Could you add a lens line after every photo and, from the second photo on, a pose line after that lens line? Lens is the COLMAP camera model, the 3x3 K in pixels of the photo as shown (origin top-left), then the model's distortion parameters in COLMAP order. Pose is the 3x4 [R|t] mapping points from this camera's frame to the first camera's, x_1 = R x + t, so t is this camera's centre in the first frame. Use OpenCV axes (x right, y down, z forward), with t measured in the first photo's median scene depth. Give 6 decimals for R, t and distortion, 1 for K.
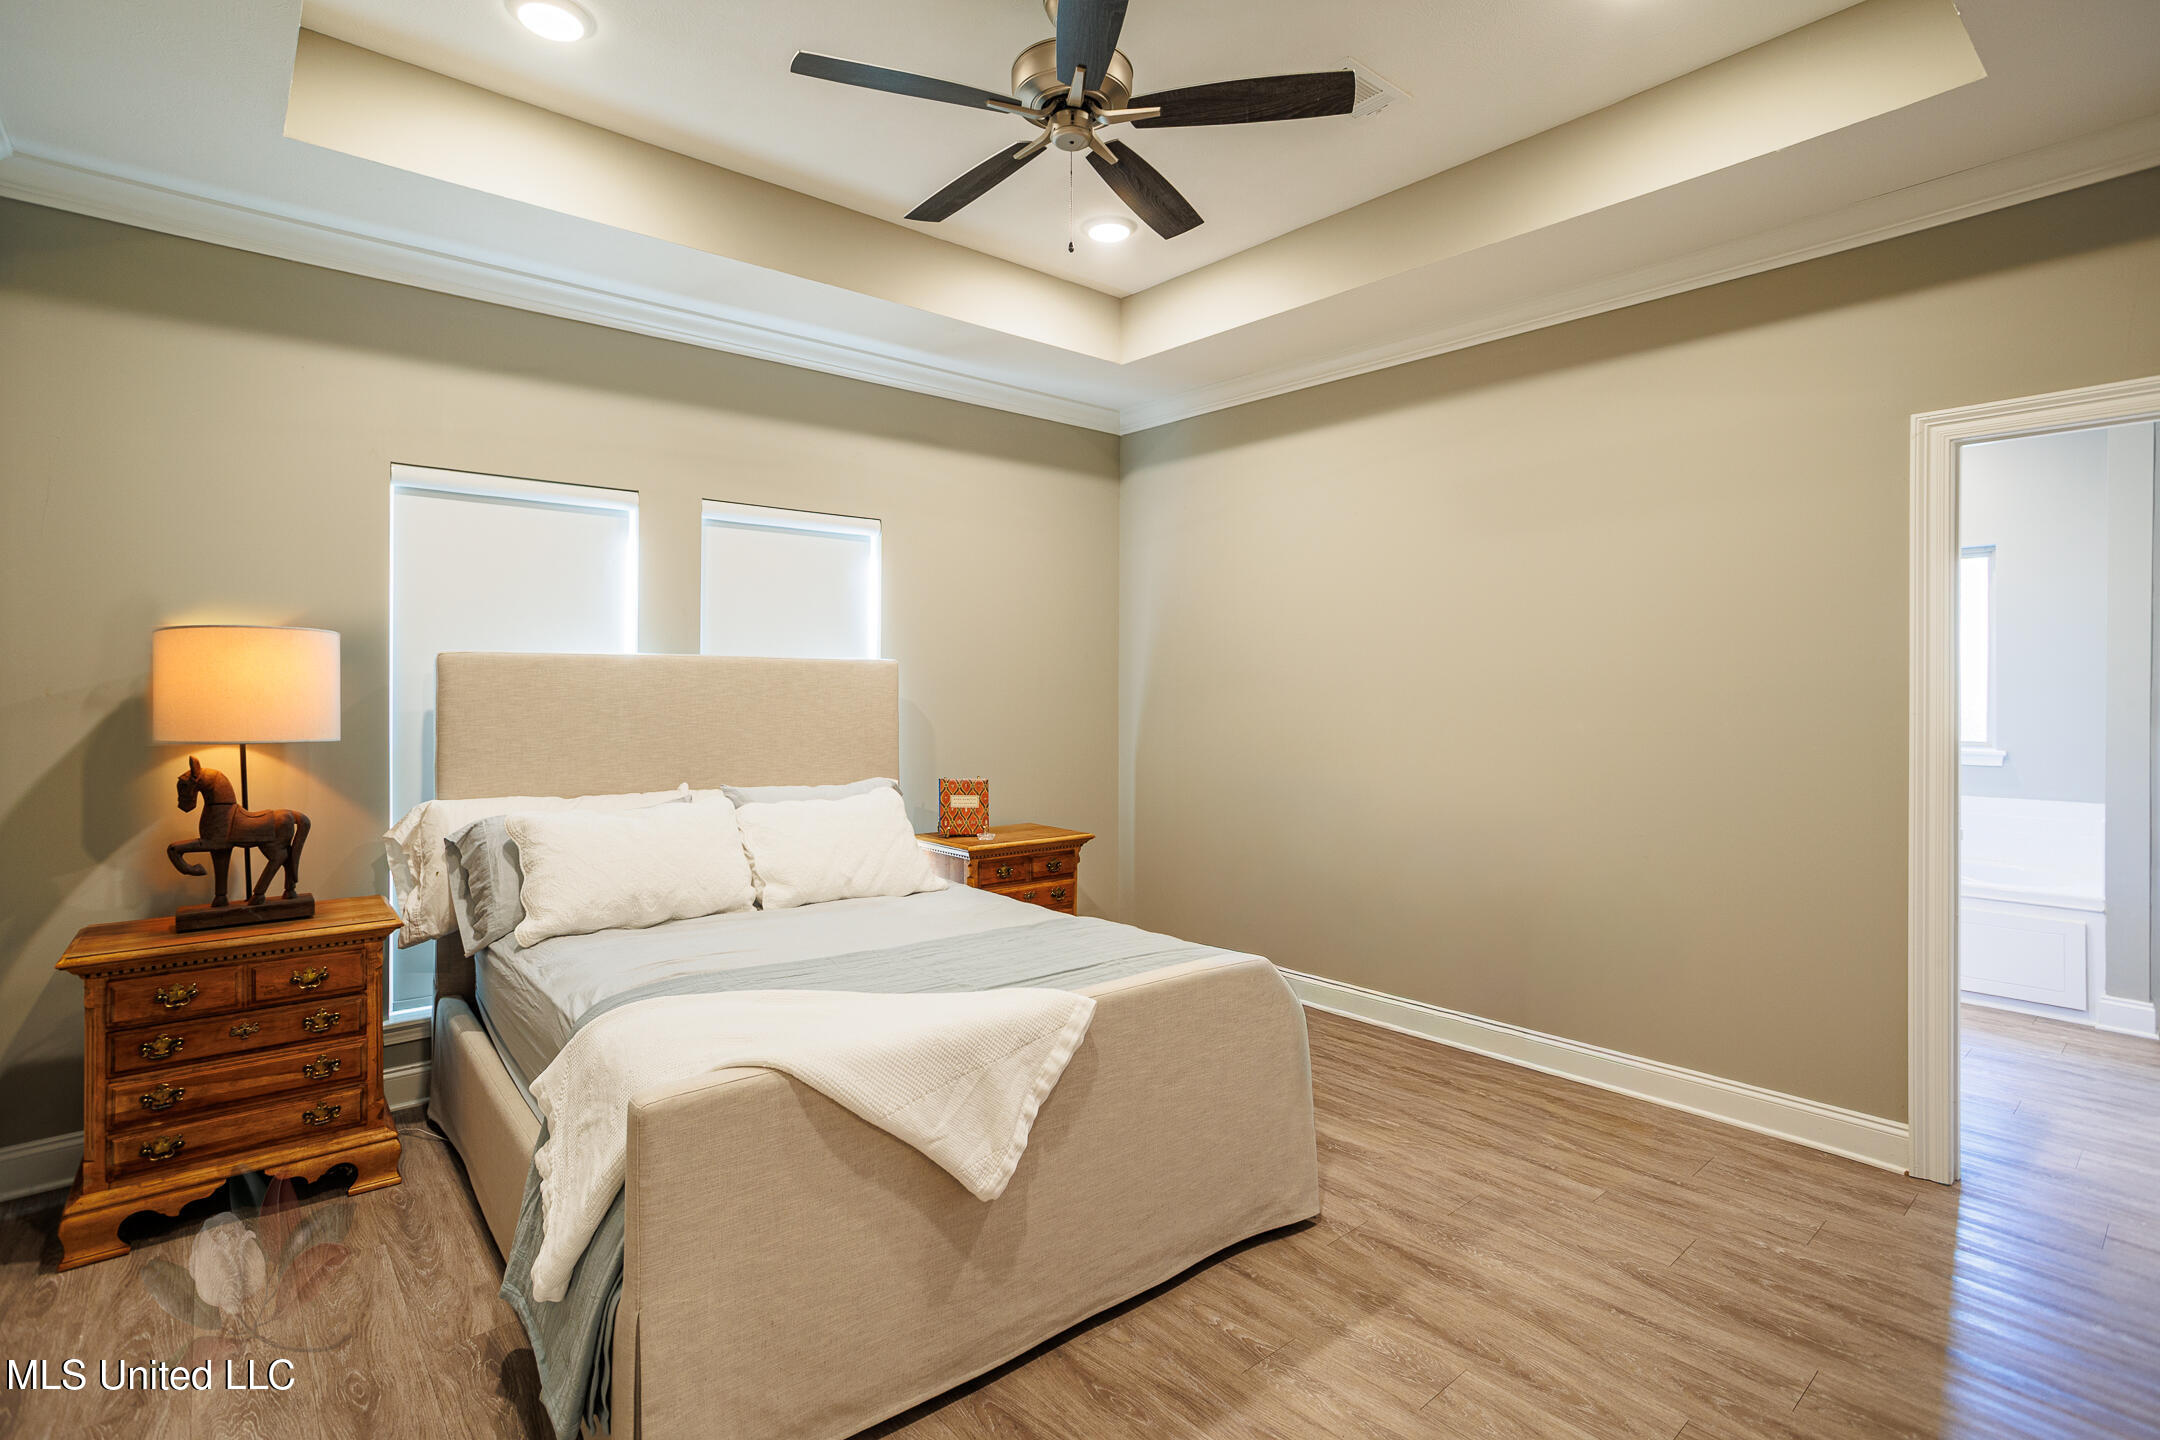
lens RADIAL K [[1040.8, 0, 1065.5], [0, 1040.8, 708.8], [0, 0, 1]] dist [0.003595, 0.002345]
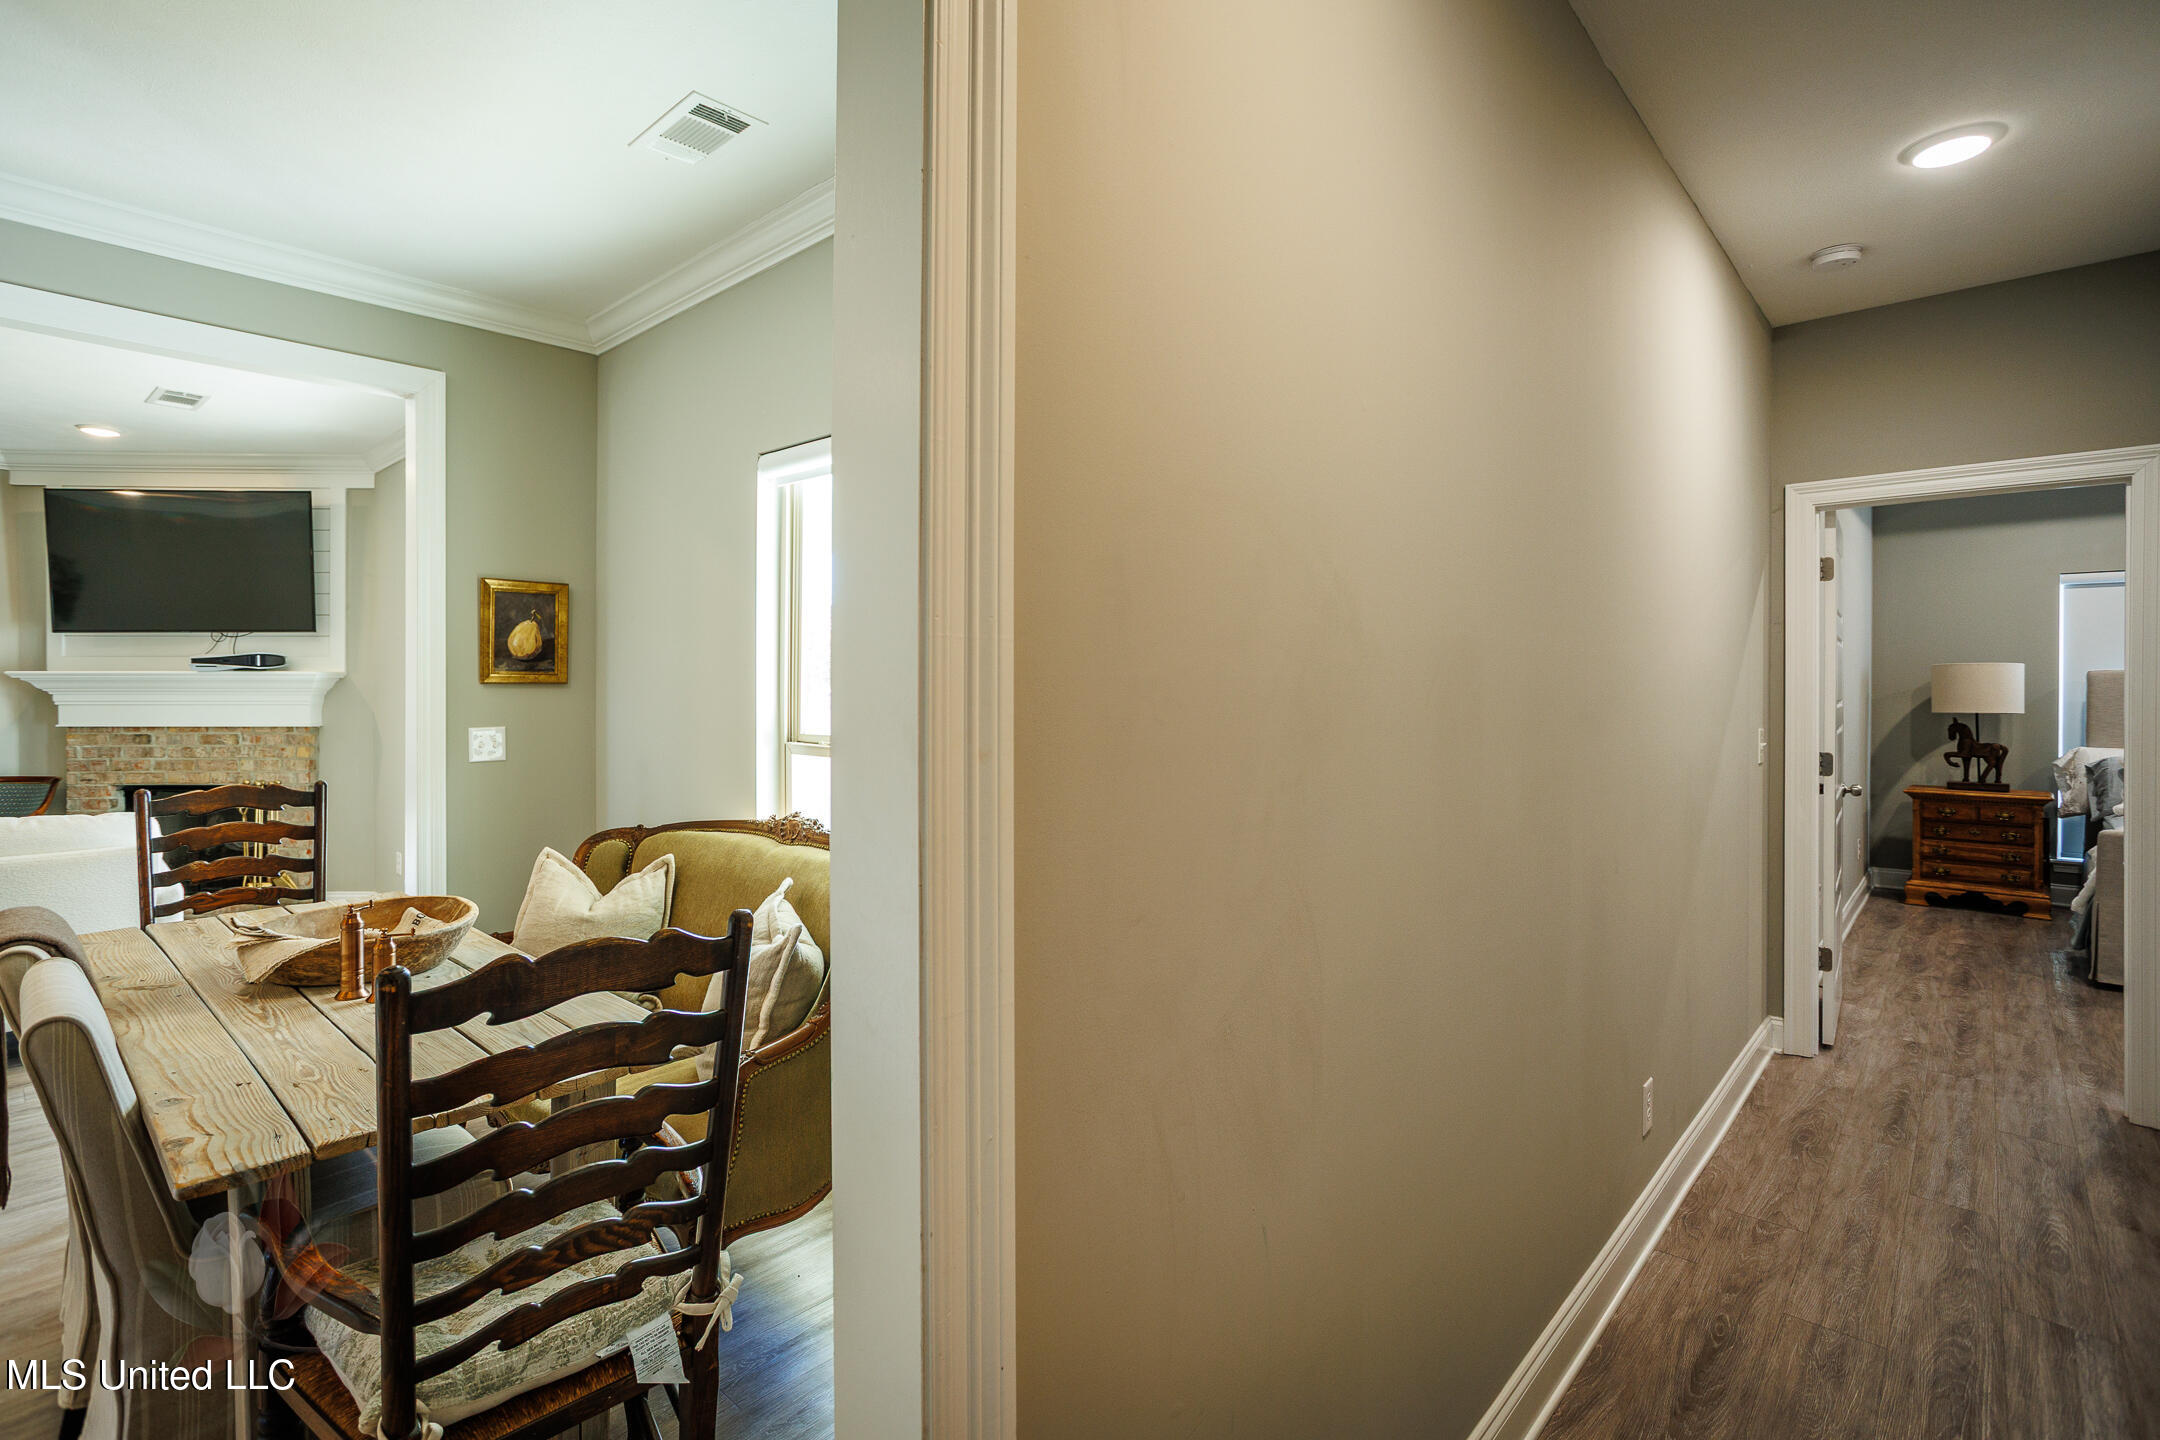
lens RADIAL K [[1040.8, 0, 1066.3], [0, 1040.8, 710.6], [0, 0, 1]] dist [0.003595, 0.002345]
pose [[0.153404, 0.009103, -0.988122, 1.218393], [-0.004096, 0.999955, 0.008576, 0.014940], [0.988155, 0.002732, 0.153435, -1.381307]]
